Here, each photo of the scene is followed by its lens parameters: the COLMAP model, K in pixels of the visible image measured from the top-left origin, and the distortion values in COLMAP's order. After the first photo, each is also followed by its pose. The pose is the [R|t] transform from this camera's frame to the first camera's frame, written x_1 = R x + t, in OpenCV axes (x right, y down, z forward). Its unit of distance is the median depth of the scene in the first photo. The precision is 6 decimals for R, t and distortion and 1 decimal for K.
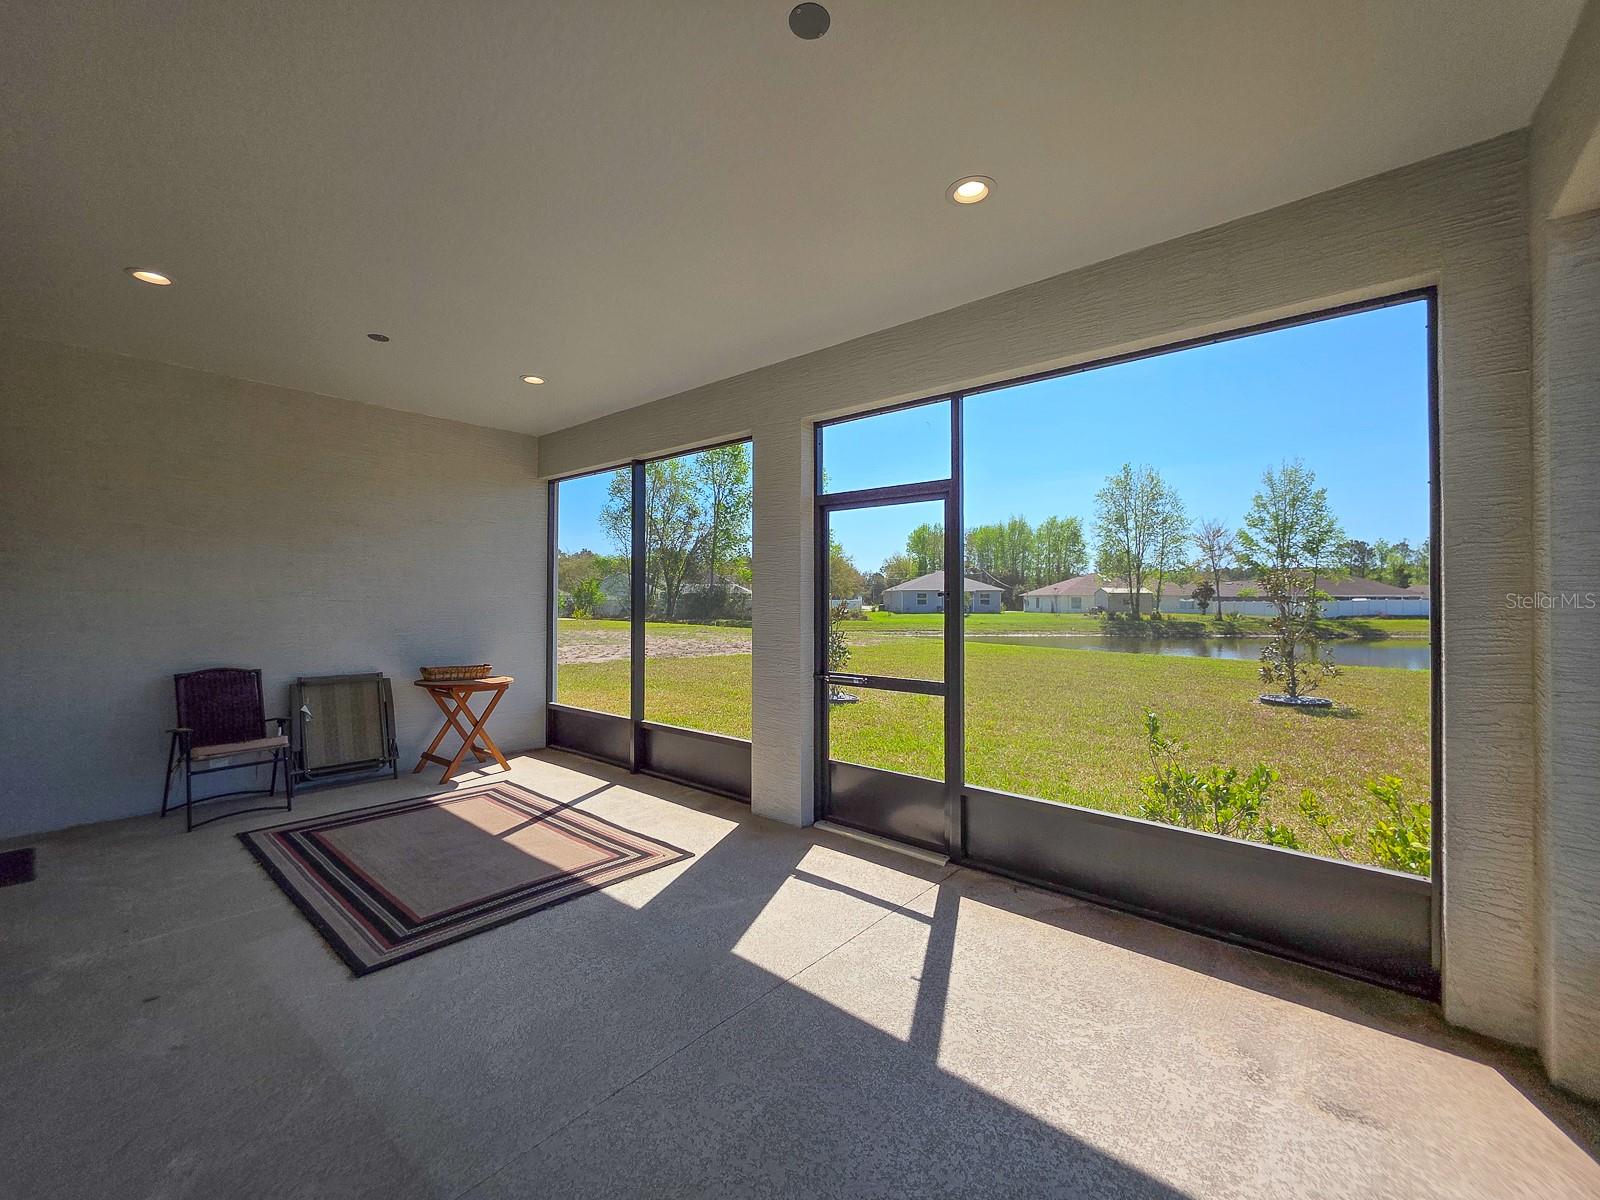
lens RADIAL K [[648.6, 0, 771.1], [0, 648.6, 598.2], [0, 0, 1]] dist [-0.002286, -0.000263]
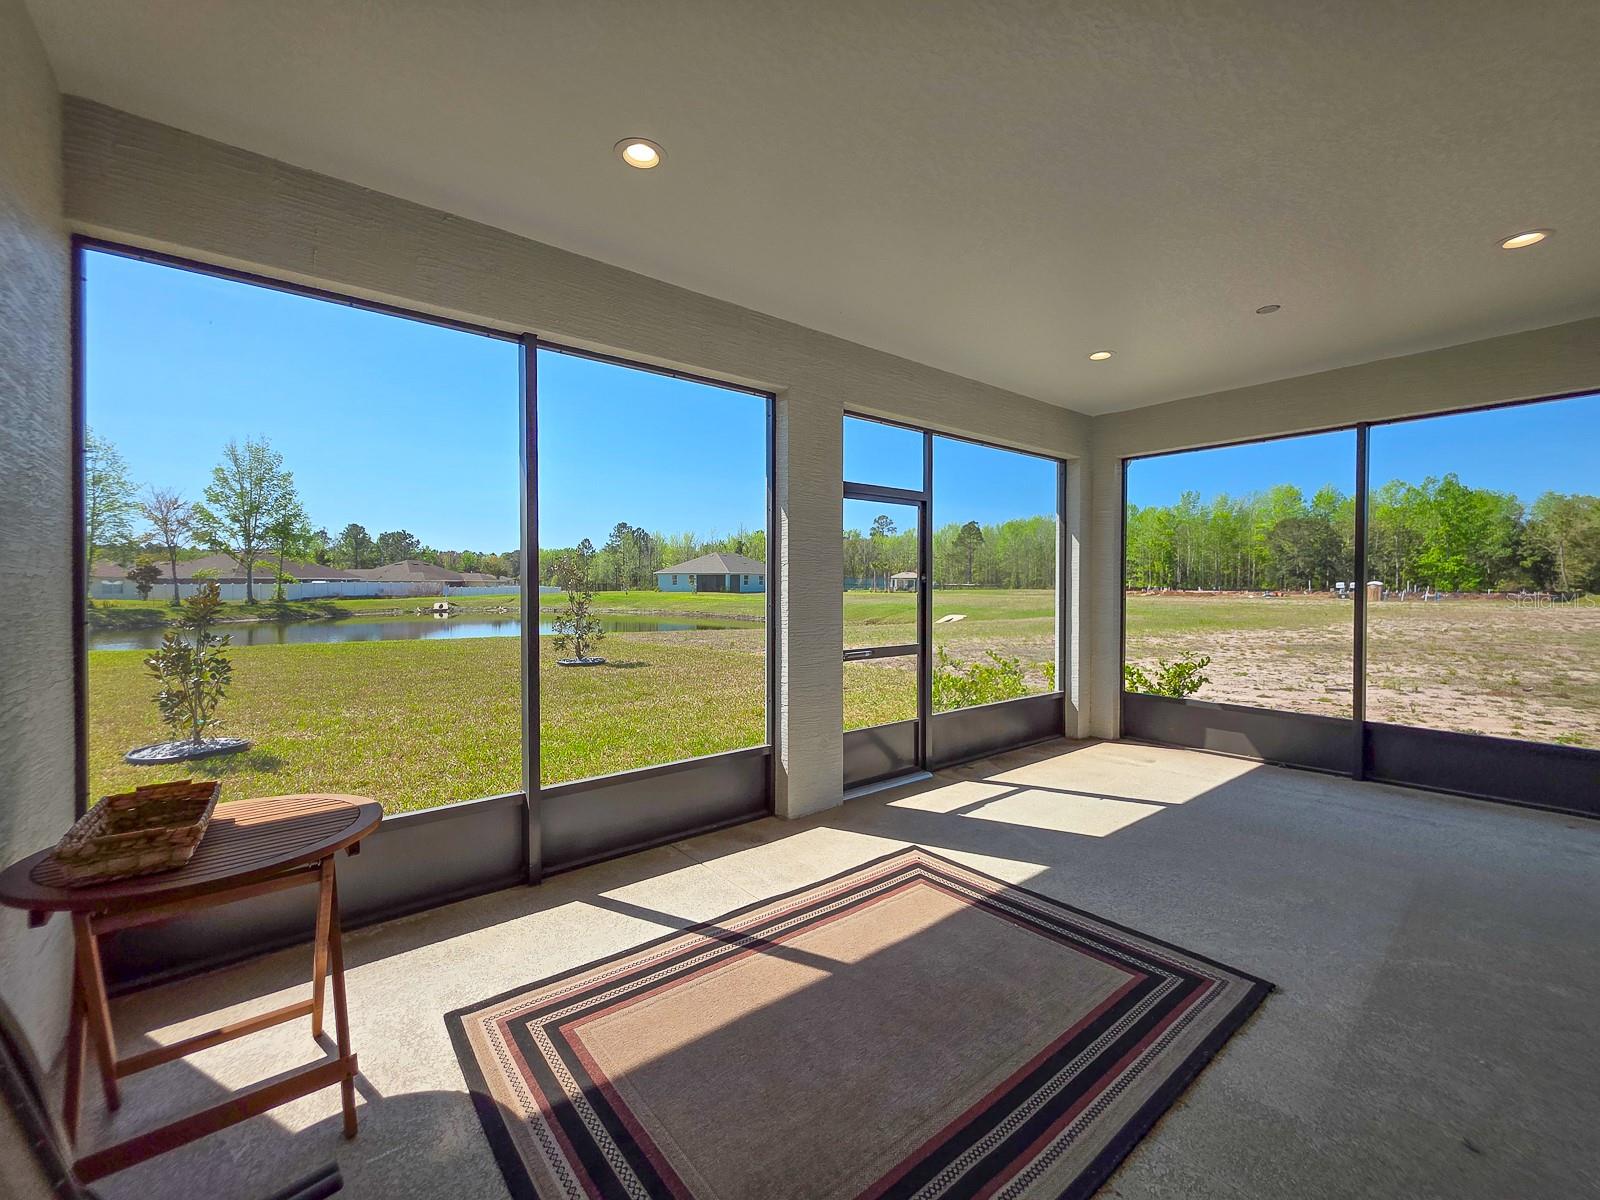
lens RADIAL K [[648.6, 0, 814.6], [0, 648.6, 602.4], [0, 0, 1]] dist [-0.002286, -0.000263]
pose [[0.177977, -0.031125, 0.983542, -0.998134], [-0.001936, 0.999487, 0.031980, 0.001223], [-0.984033, -0.007596, 0.177825, 0.897465]]
